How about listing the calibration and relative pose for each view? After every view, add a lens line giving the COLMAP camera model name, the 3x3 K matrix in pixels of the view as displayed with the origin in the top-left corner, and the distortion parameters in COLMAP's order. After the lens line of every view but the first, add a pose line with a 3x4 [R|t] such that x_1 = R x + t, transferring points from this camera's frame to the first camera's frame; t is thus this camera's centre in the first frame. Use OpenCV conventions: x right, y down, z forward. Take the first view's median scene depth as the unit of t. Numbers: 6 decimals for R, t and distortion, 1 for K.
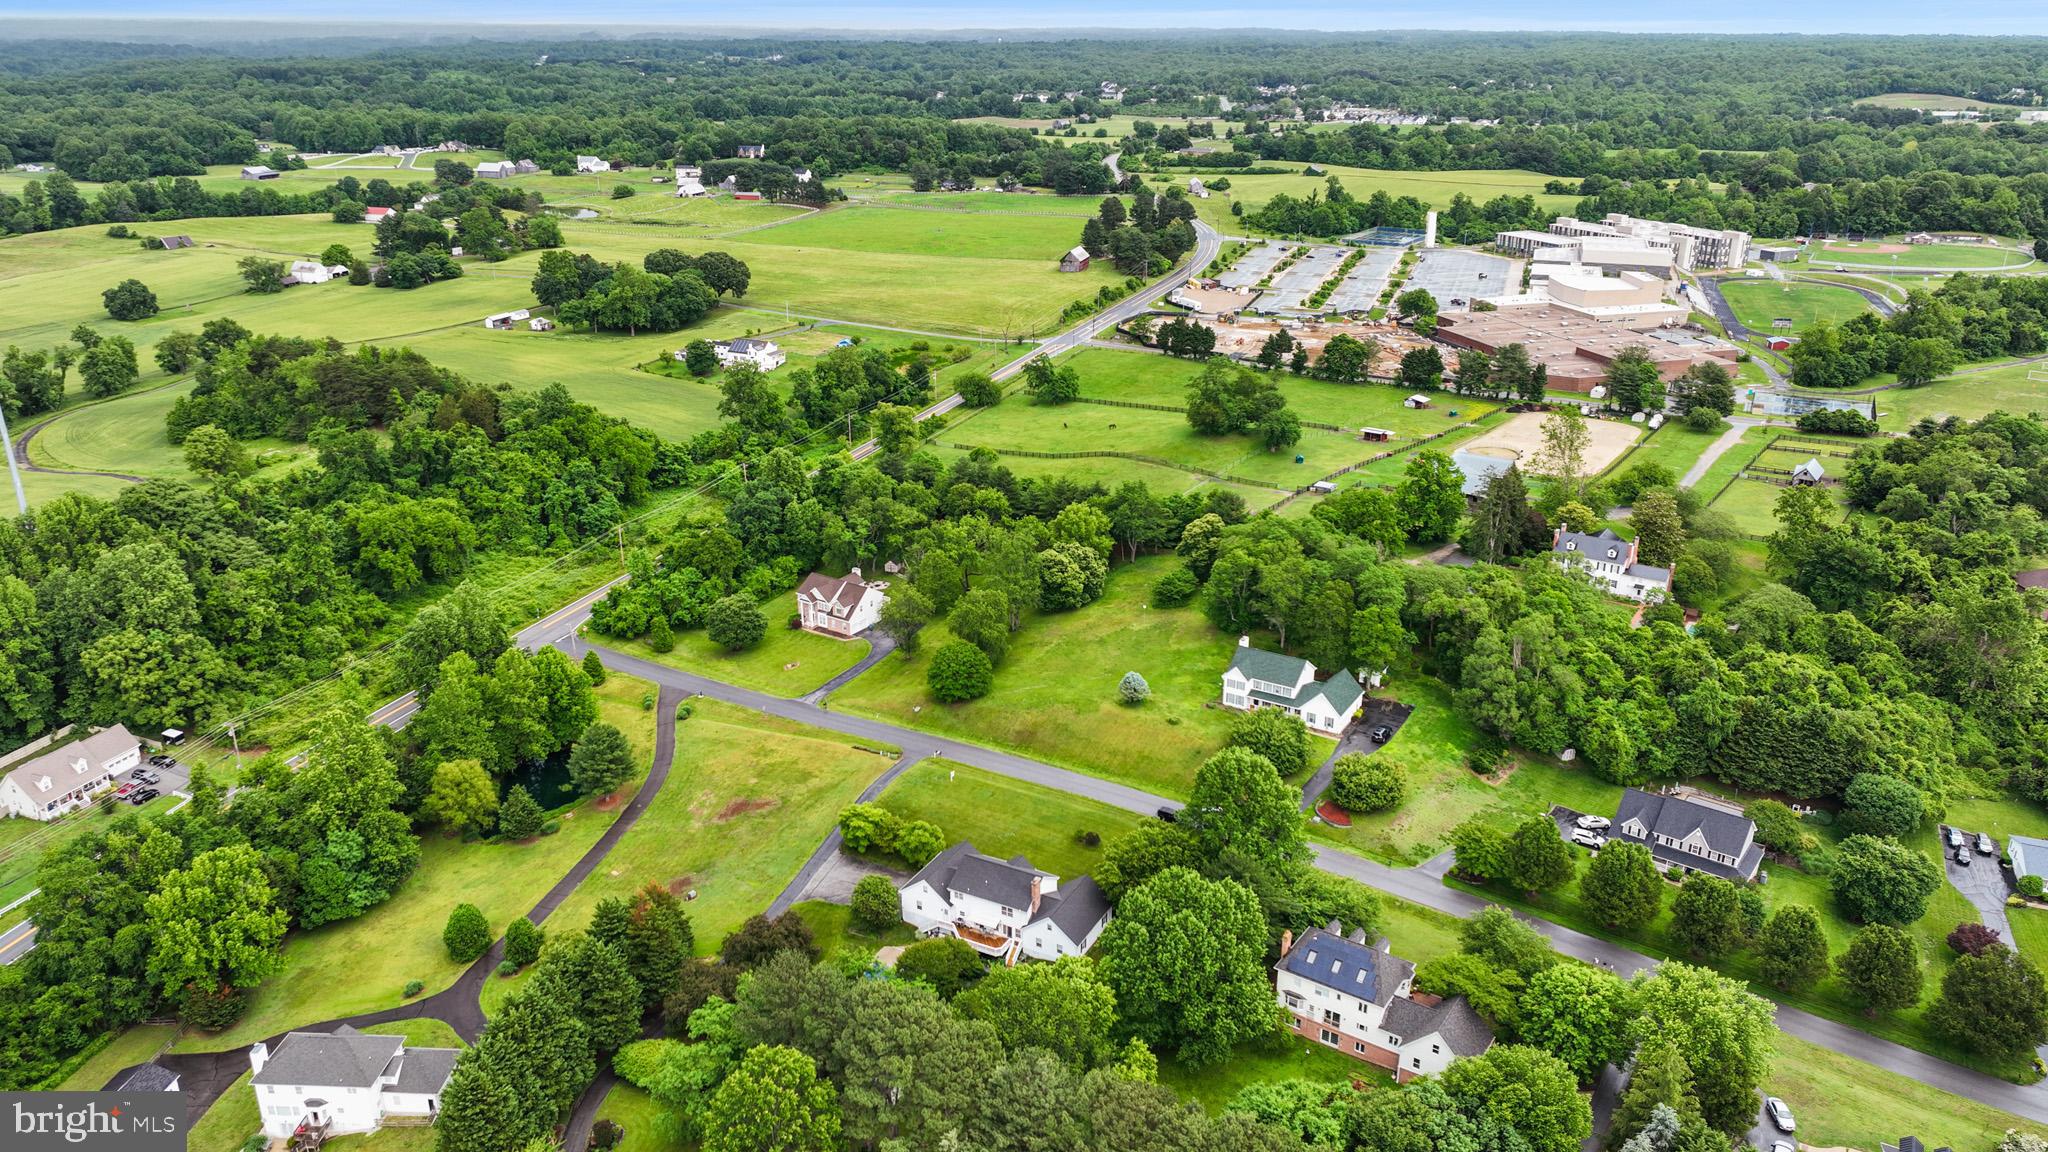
lens RADIAL K [[1451.3, 0, 1016.7], [0, 1451.3, 572.3], [0, 0, 1]] dist [0.002304, 0.009637]
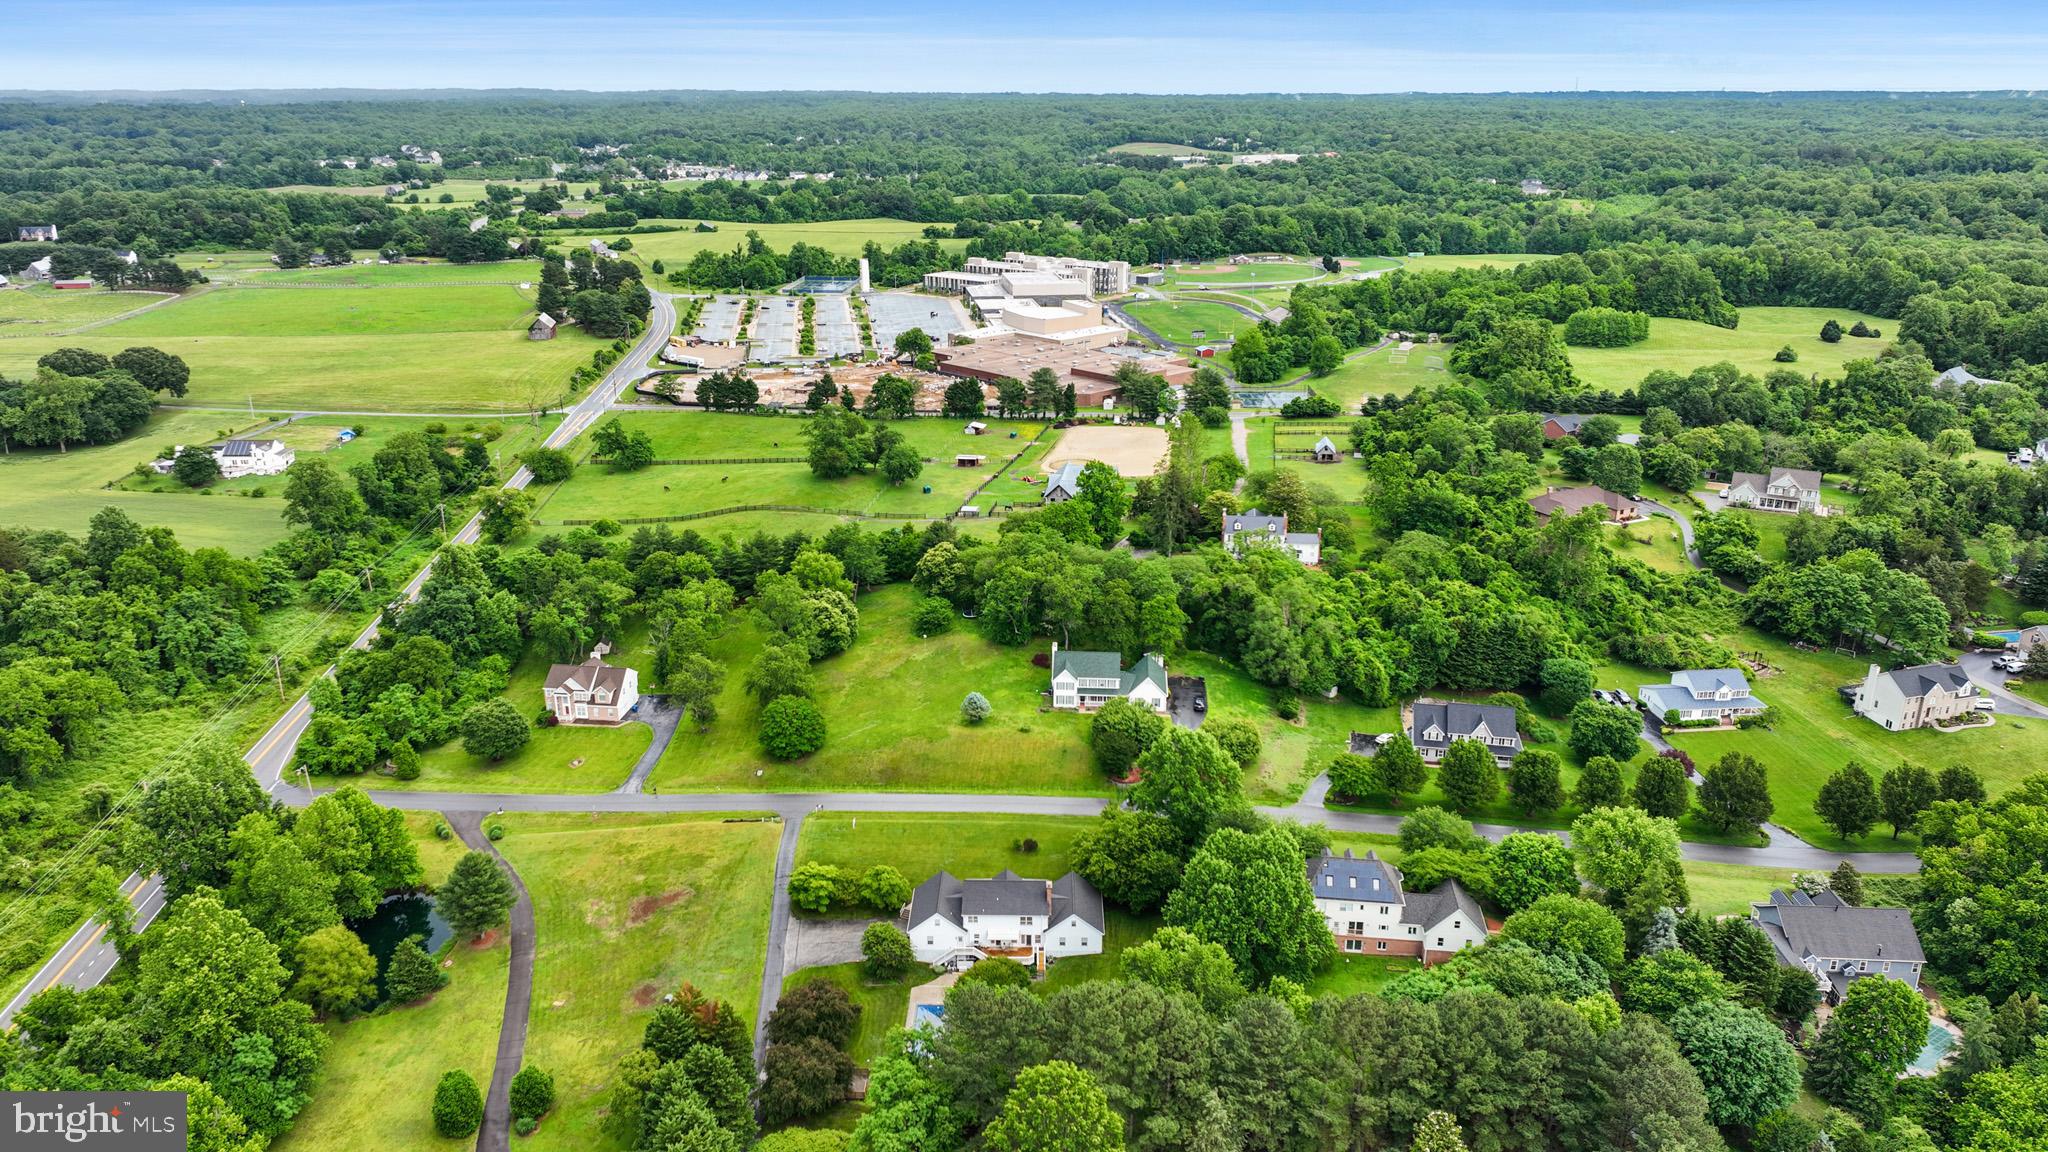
lens RADIAL K [[1451.3, 0, 1016.7], [0, 1451.3, 572.3], [0, 0, 1]] dist [0.002304, 0.009637]
pose [[0.891863, -0.146413, 0.427953, -0.238257], [0.162092, 0.986776, -0.000203, -0.008666], [-0.422263, 0.069549, 0.903801, 0.021944]]
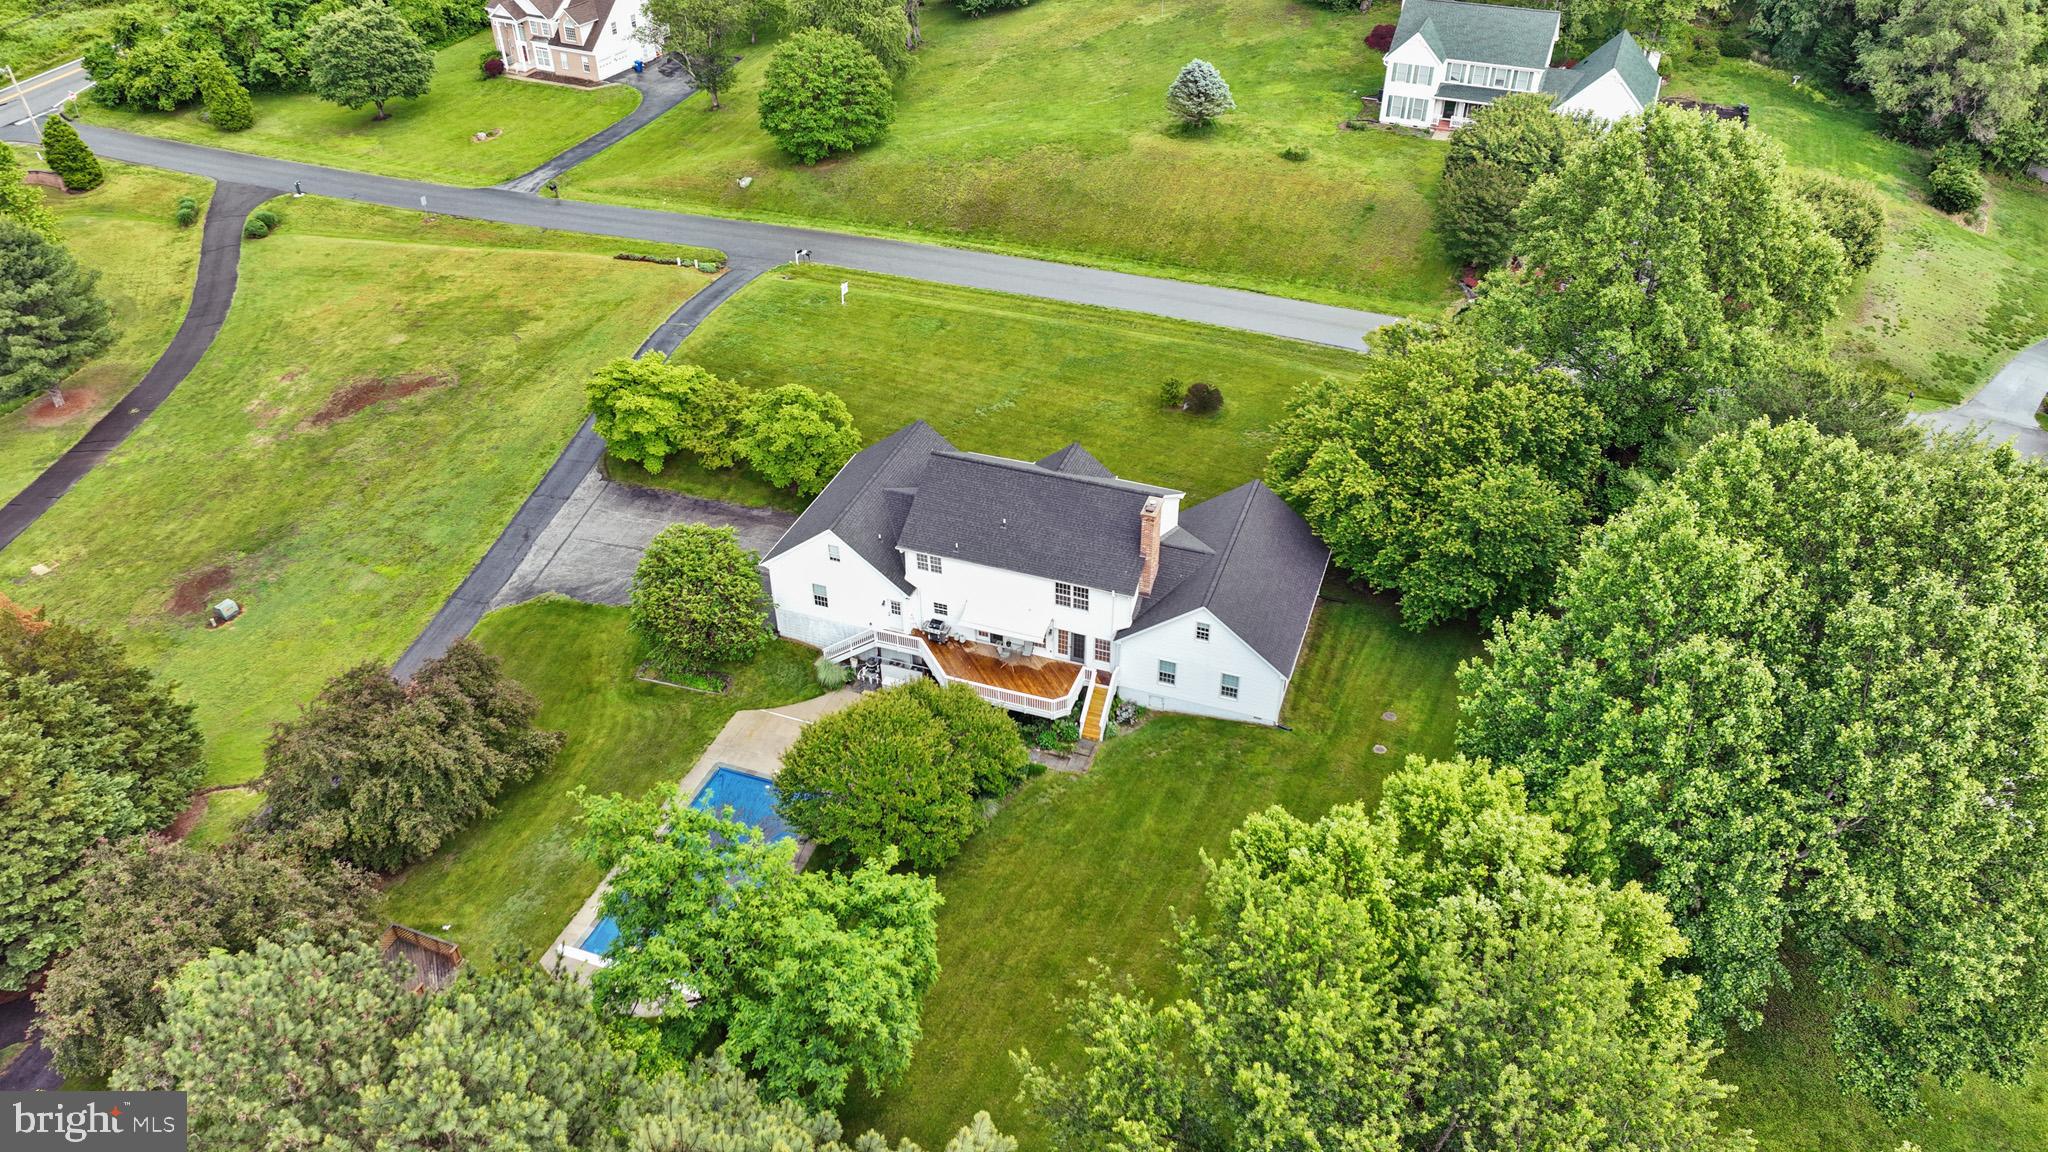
lens RADIAL K [[1451.3, 0, 1016.7], [0, 1451.3, 572.3], [0, 0, 1]] dist [0.002304, 0.009637]
pose [[0.989779, -0.085118, 0.114421, -0.034376], [0.052646, 0.963757, 0.261535, 0.074445], [-0.132535, -0.252838, 0.958388, 0.368885]]
